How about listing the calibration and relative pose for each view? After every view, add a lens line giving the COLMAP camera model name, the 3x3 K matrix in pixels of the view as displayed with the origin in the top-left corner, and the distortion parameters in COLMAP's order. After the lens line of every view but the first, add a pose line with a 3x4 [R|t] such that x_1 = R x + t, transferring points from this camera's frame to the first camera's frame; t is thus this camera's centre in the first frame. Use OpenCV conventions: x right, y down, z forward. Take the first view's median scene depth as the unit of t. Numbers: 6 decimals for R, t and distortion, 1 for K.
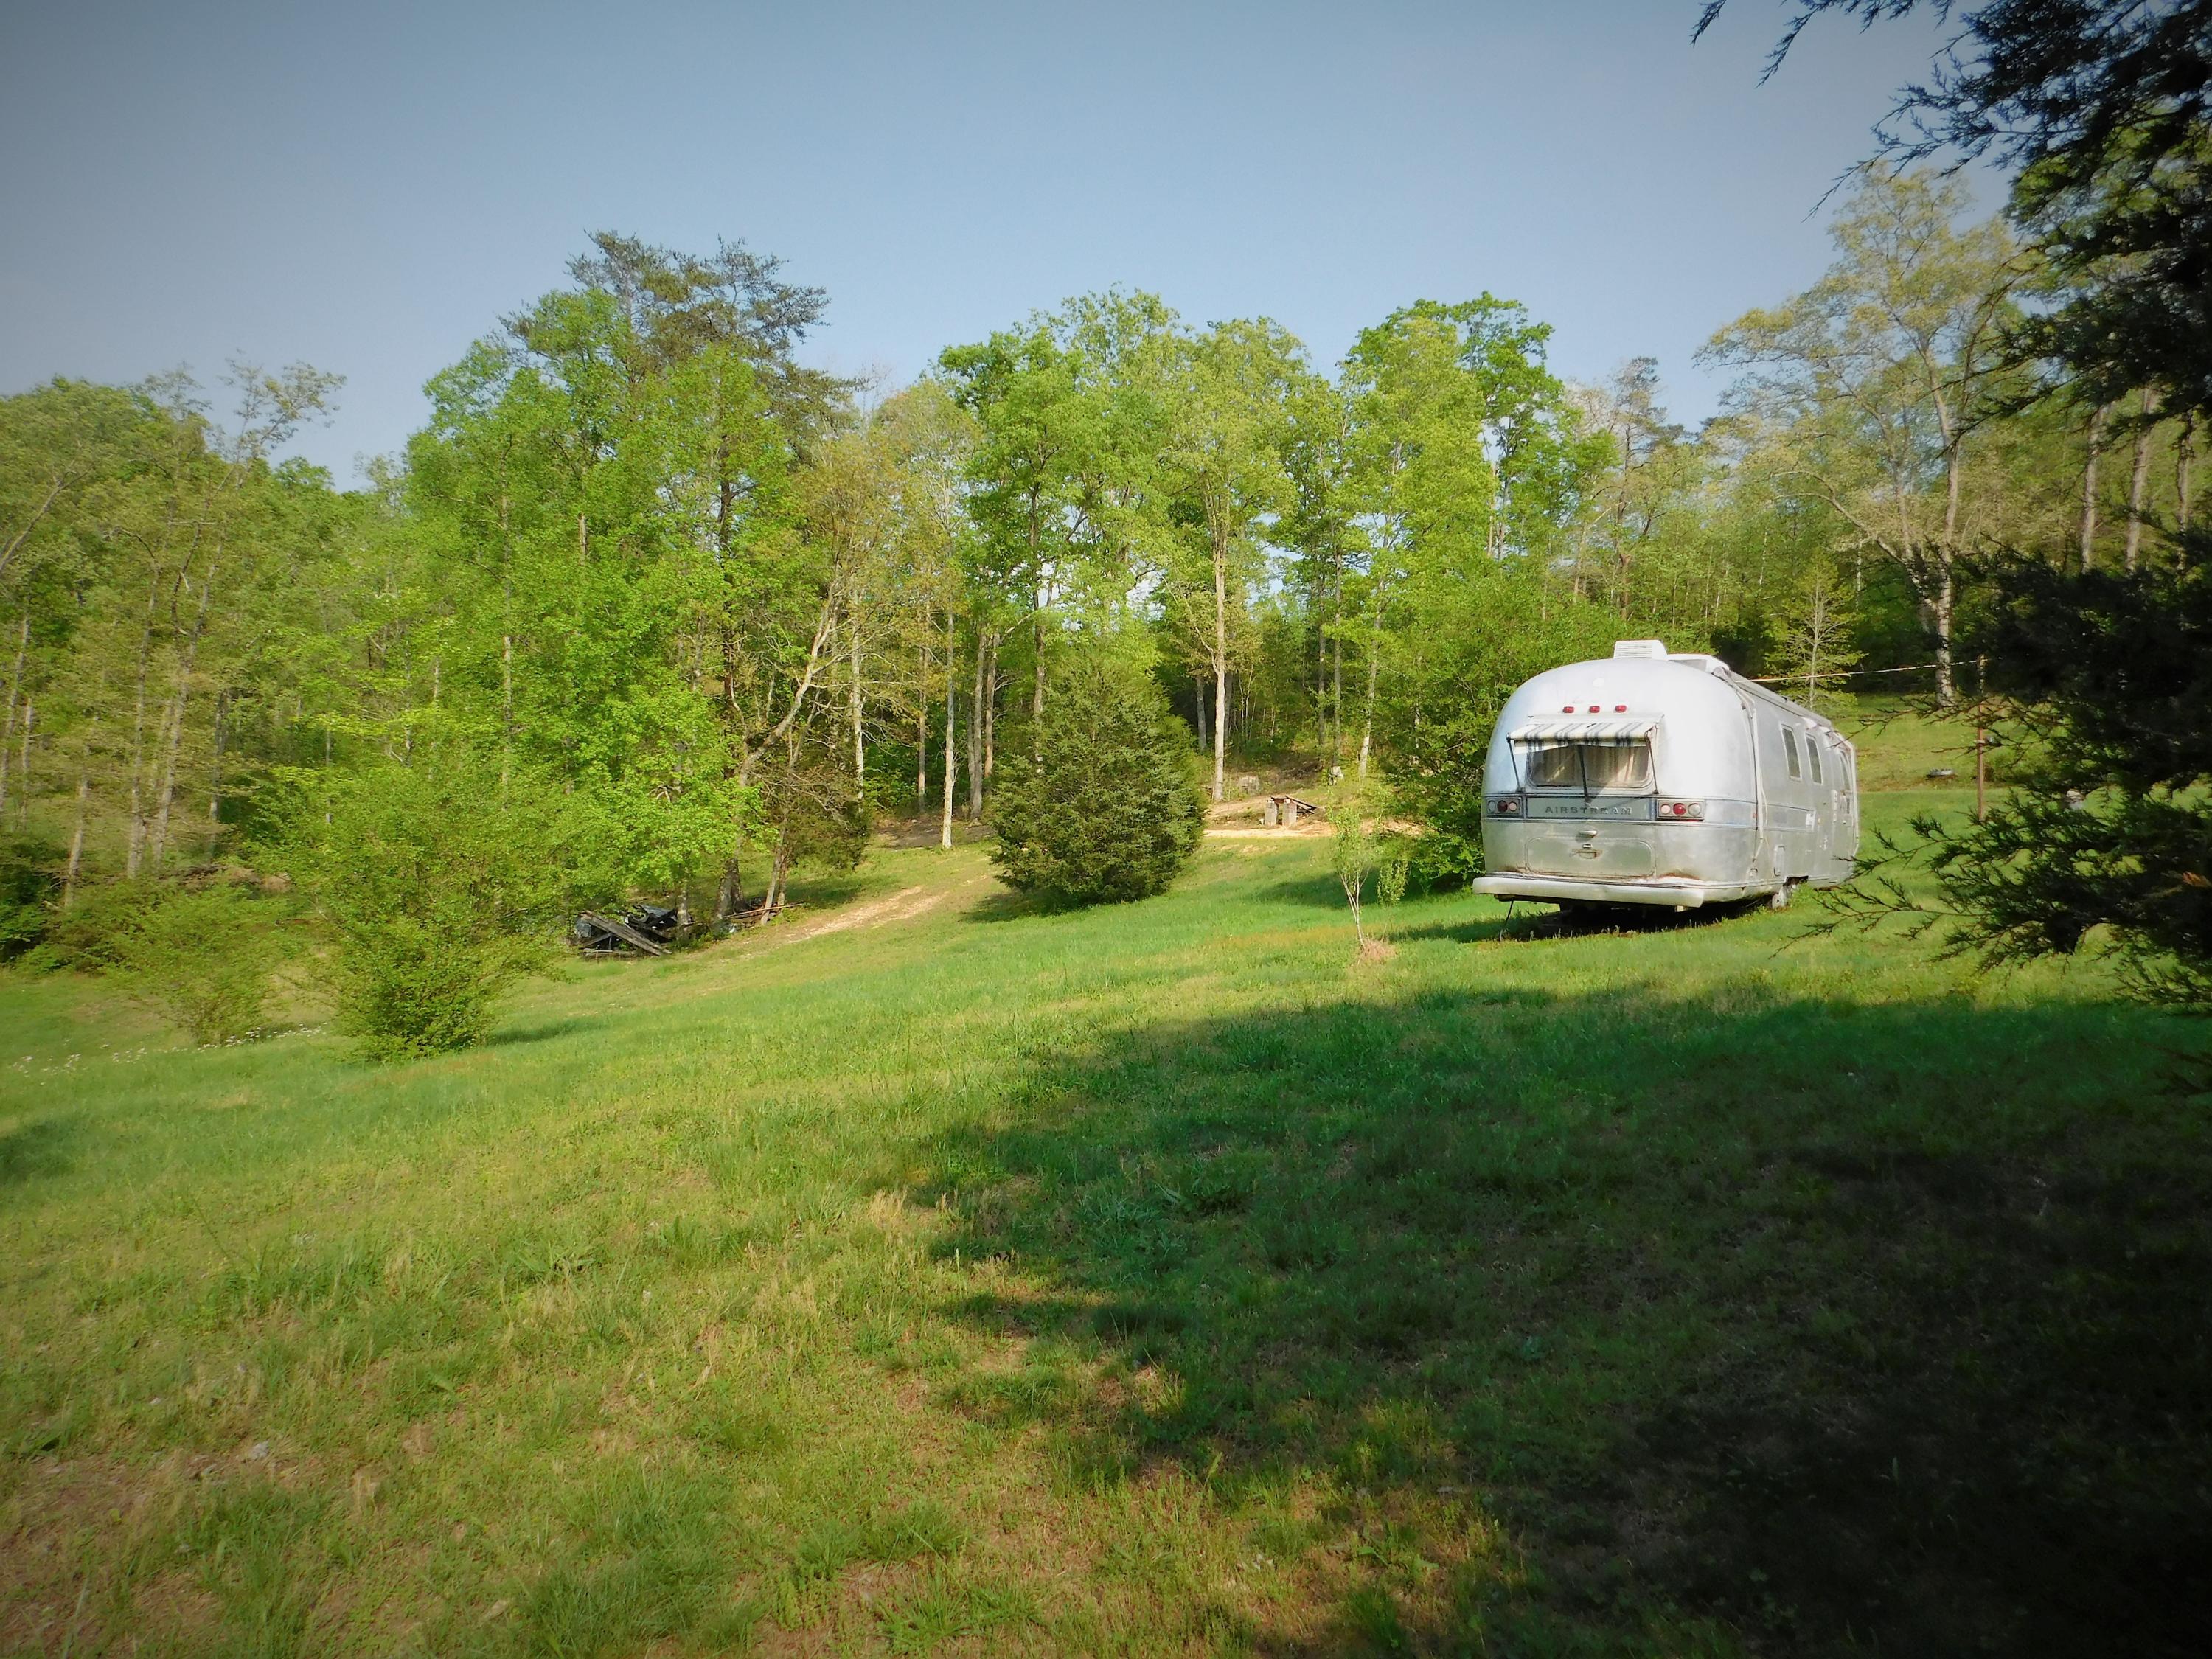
lens RADIAL K [[1505.7, 0, 1172.0], [0, 1505.7, 795.4], [0, 0, 1]] dist [-0.027376, 0.093592]
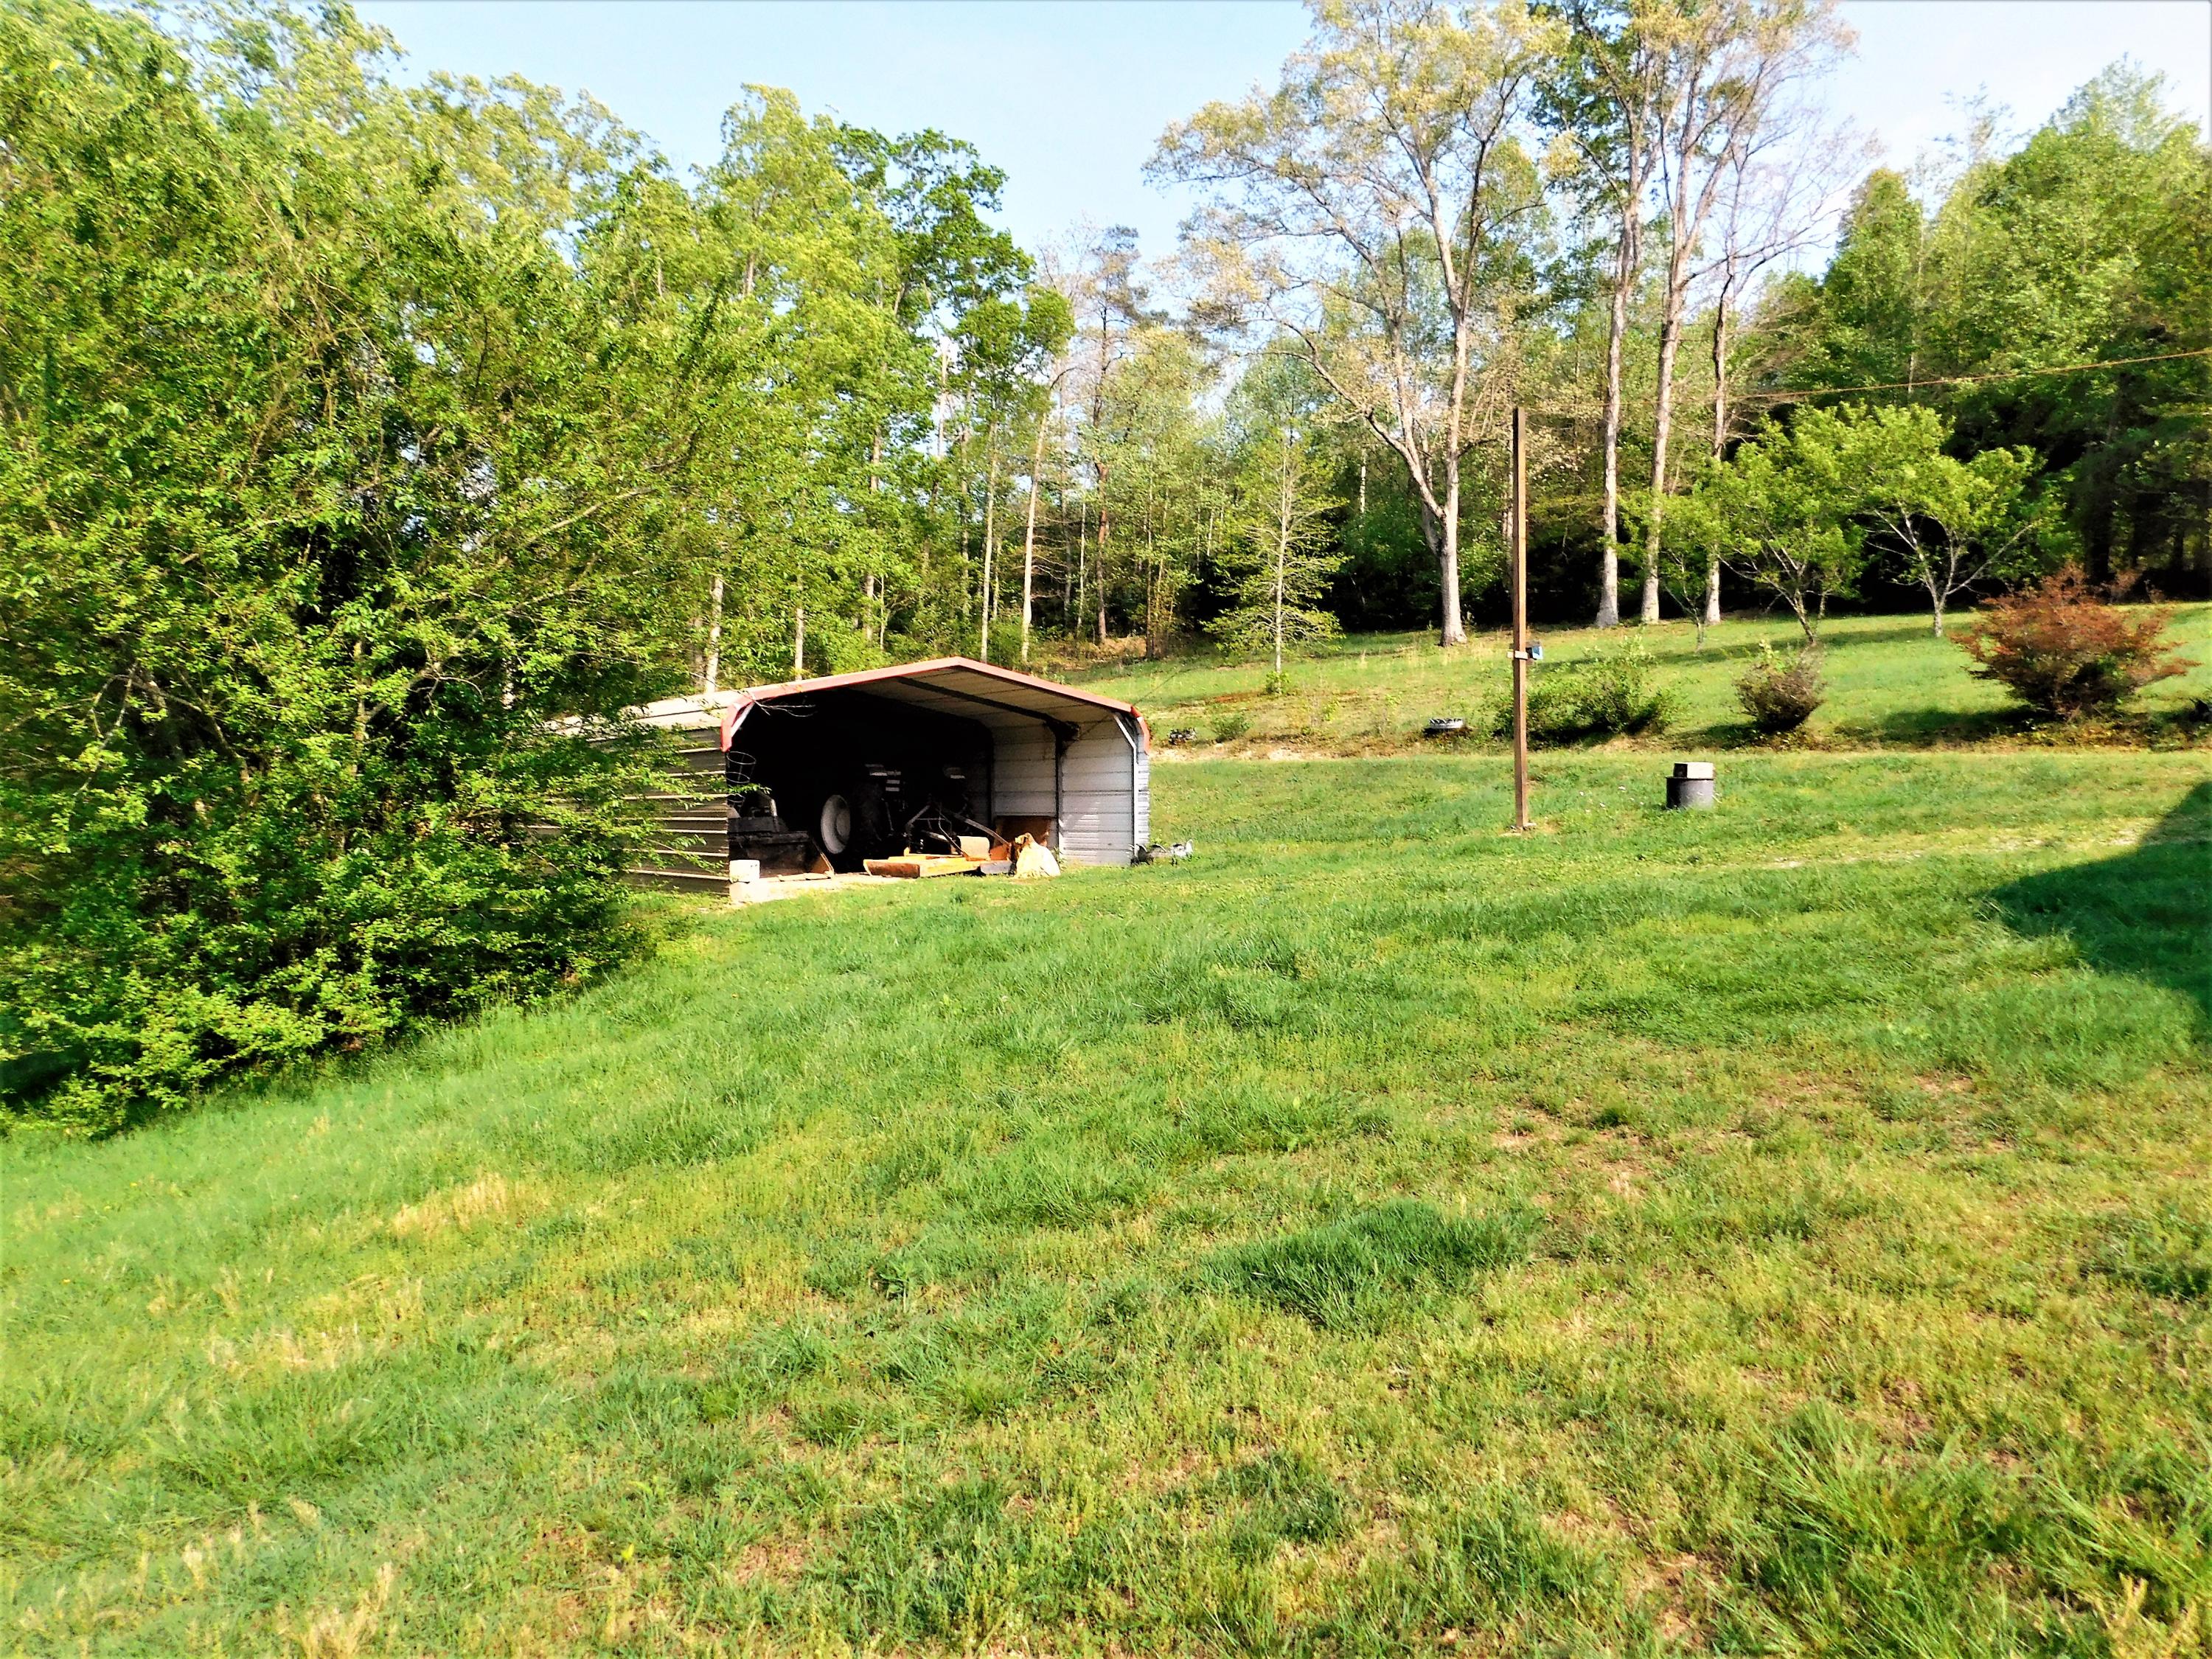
lens RADIAL K [[1469.4, 0, 1106.0], [0, 1469.4, 829.5], [0, 0, 1]] dist [-0.002109, 0.001687]
pose [[0.970609, -0.027091, 0.239134, 0.145990], [0.014391, 0.998399, 0.054695, -0.004729], [-0.240233, -0.049646, 0.969445, 0.283298]]
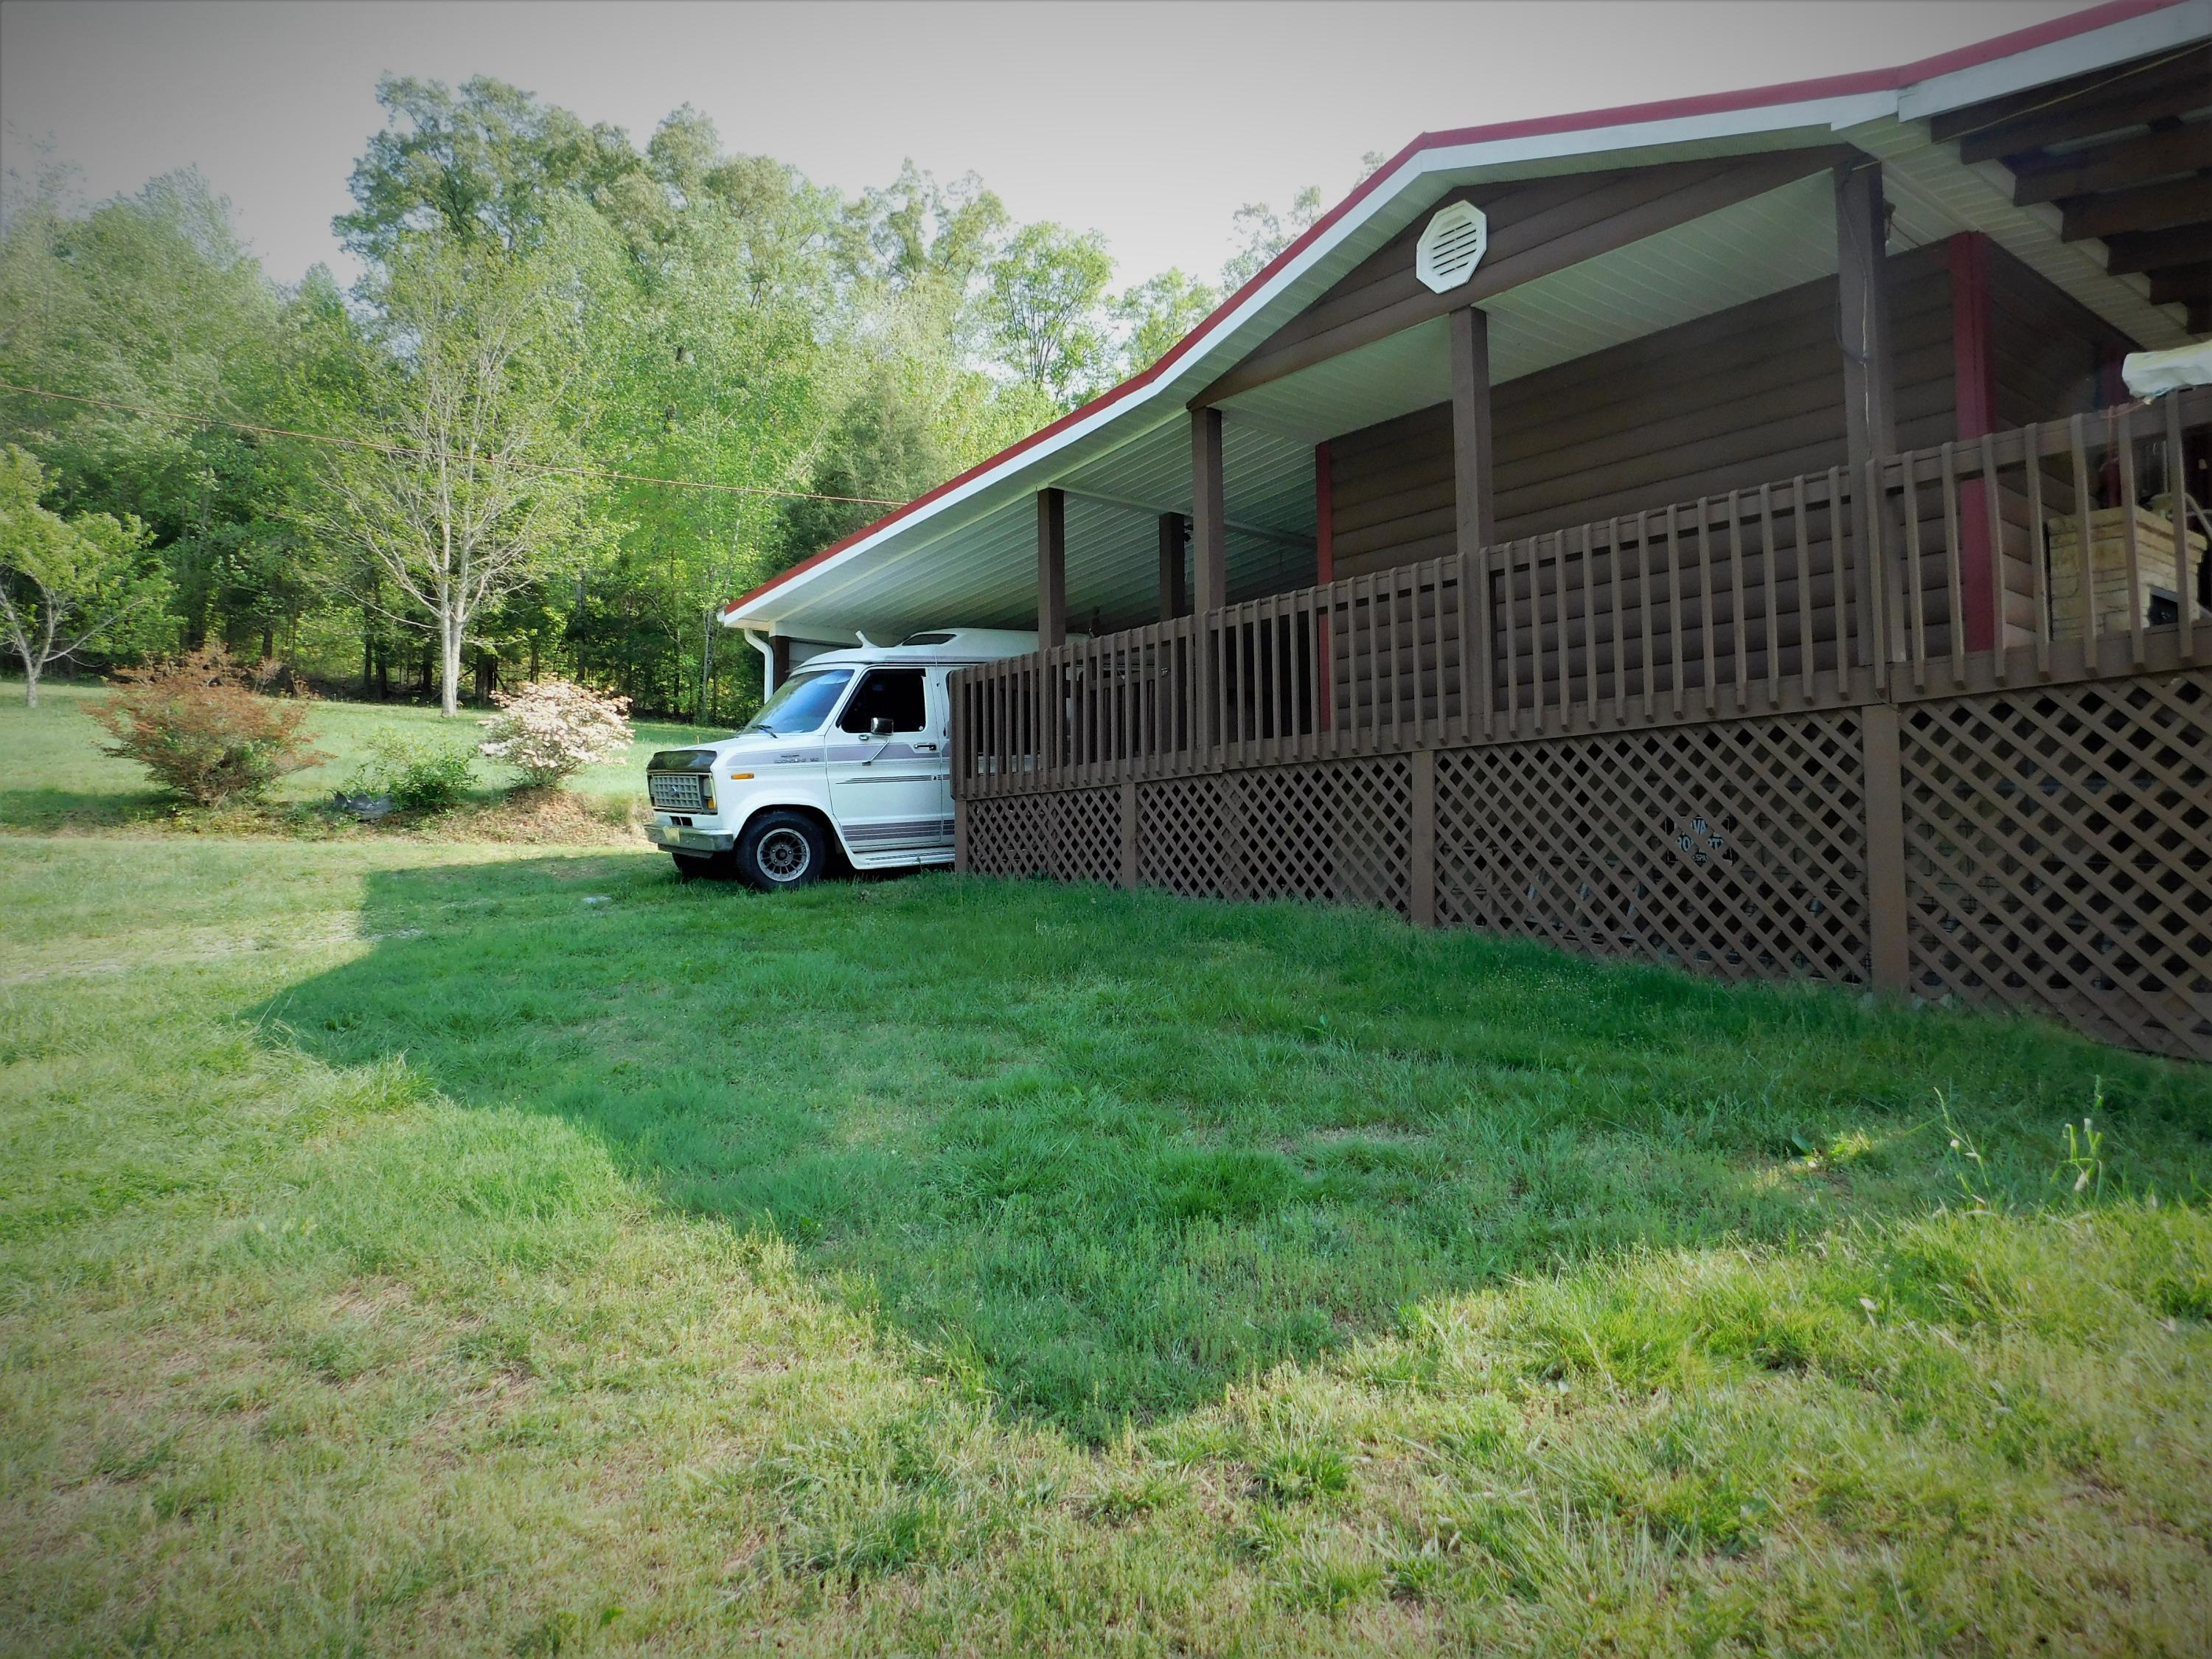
lens RADIAL K [[1471.7, 0, 1114.5], [0, 1471.7, 808.2], [0, 0, 1]] dist [-0.051765, 0.045967]
pose [[0.147991, 0.018826, 0.988810, 0.155372], [-0.013186, 0.999768, -0.017061, -0.004937], [-0.988901, -0.010514, 0.148205, 0.311044]]
